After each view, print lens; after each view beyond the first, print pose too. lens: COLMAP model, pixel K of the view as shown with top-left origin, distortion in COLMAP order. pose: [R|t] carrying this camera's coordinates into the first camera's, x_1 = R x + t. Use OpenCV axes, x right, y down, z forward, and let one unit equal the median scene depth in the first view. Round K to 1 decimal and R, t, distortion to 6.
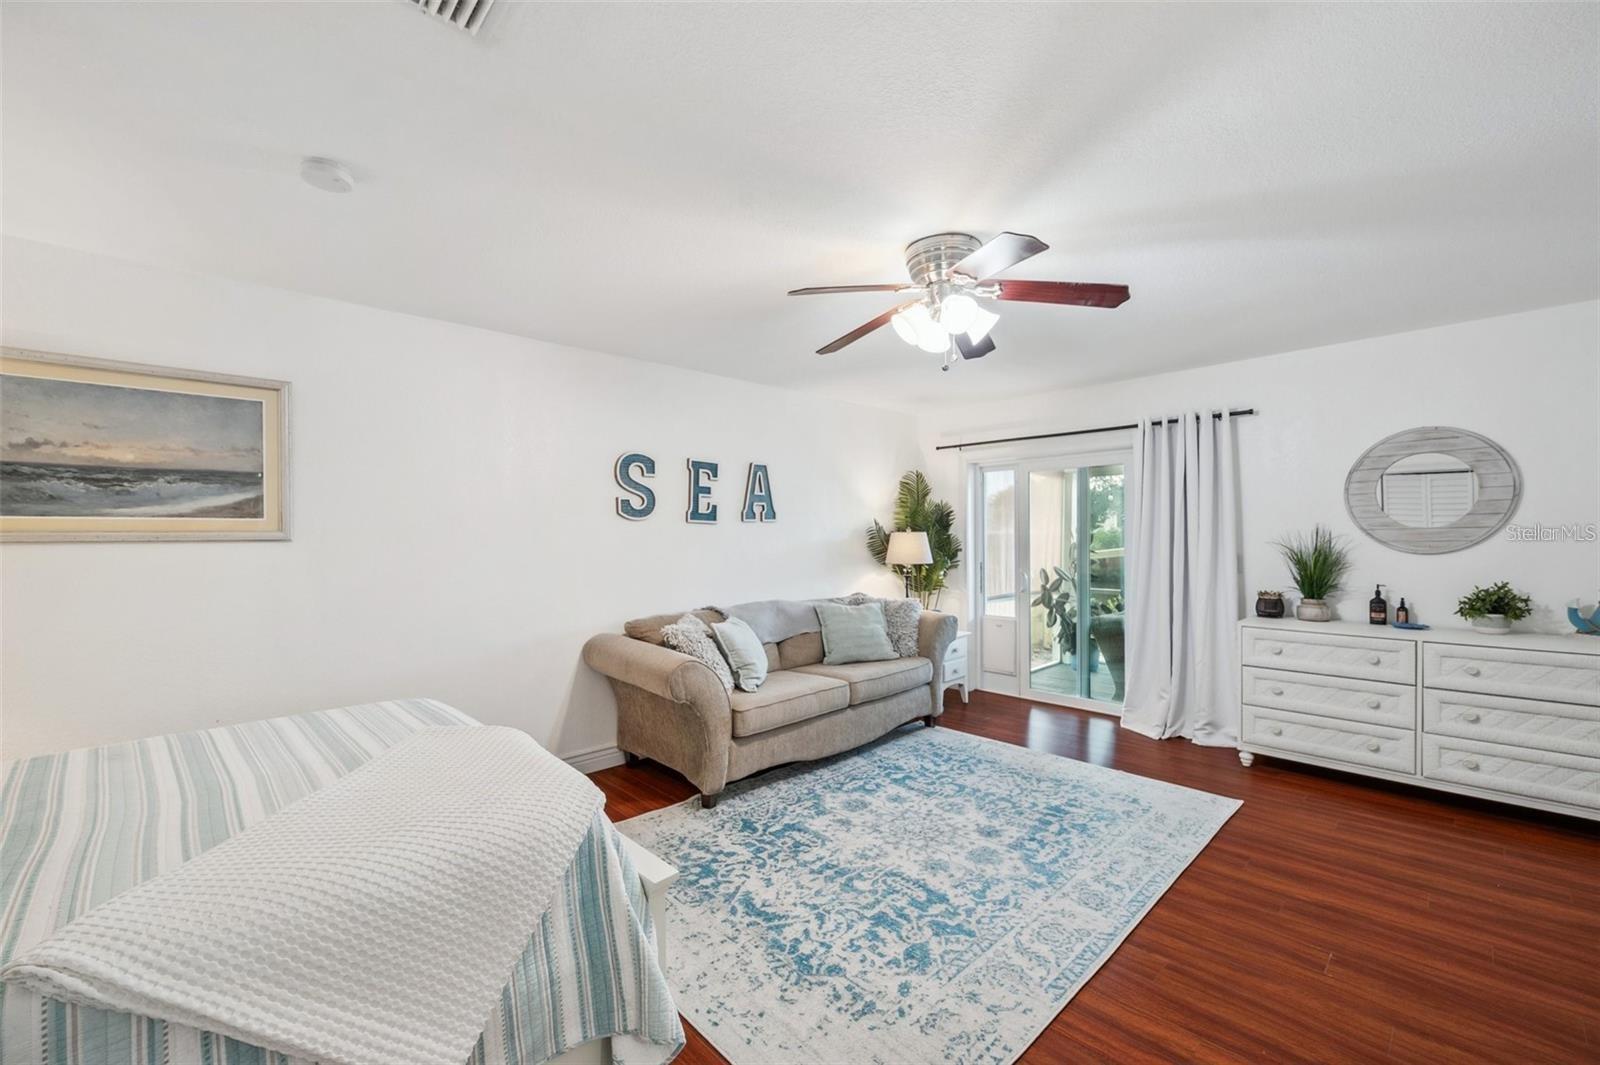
lens RADIAL K [[639.0, 0, 810.2], [0, 639.0, 538.0], [0, 0, 1]] dist [0.000093, -0.000150]
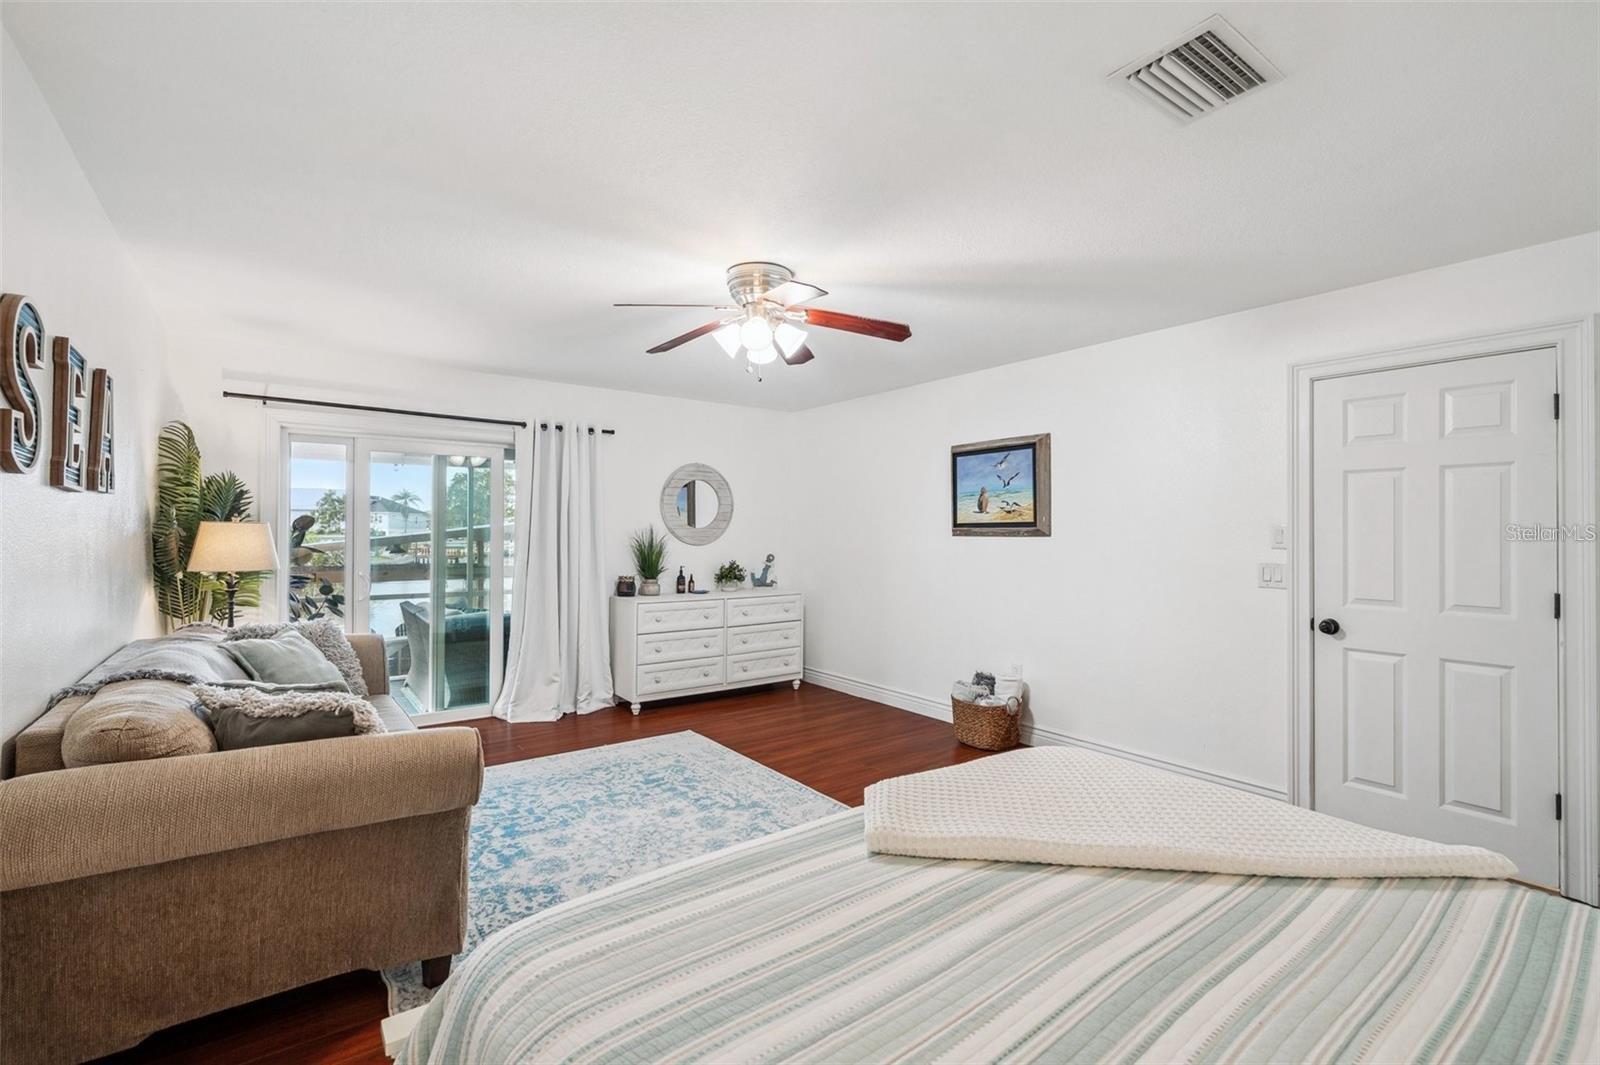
lens RADIAL K [[695.7, 0, 792.7], [0, 695.7, 529.4], [0, 0, 1]] dist [-0.000630, -0.000028]
pose [[0.148682, 0.013745, 0.988790, -0.718436], [-0.001179, 0.999905, -0.013722, 0.010672], [-0.988884, 0.000874, 0.148684, 0.554090]]
